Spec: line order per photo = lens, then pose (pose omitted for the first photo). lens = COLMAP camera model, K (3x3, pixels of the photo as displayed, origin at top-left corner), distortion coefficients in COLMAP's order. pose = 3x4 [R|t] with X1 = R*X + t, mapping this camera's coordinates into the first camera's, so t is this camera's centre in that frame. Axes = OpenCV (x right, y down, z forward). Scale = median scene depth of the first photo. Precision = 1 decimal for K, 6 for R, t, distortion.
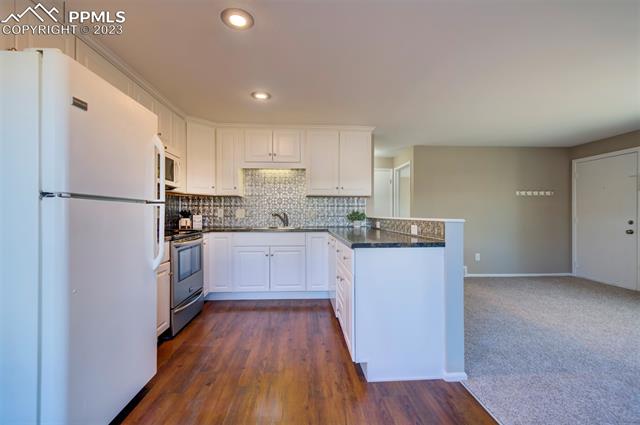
lens RADIAL K [[280.9, 0, 320.0], [0, 280.9, 212.5], [0, 0, 1]] dist [0.000676, 0.000111]
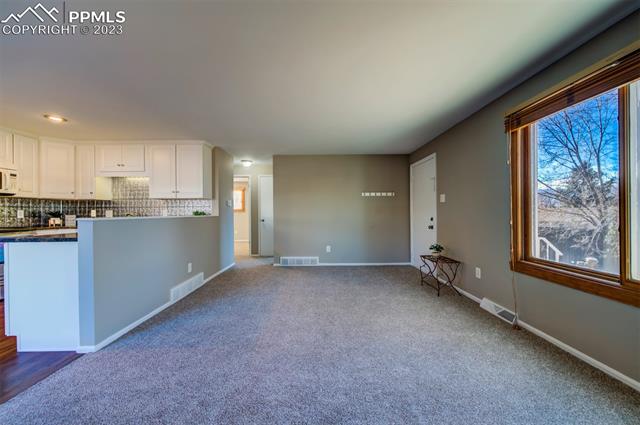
lens RADIAL K [[233.0, 0, 320.0], [0, 233.0, 212.5], [0, 0, 1]] dist [-0.007784, 0.000101]
pose [[0.999024, -0.008026, -0.043445, 0.728117], [0.008177, 0.999961, 0.003290, 0.002627], [0.043417, -0.003642, 0.999050, 0.029834]]
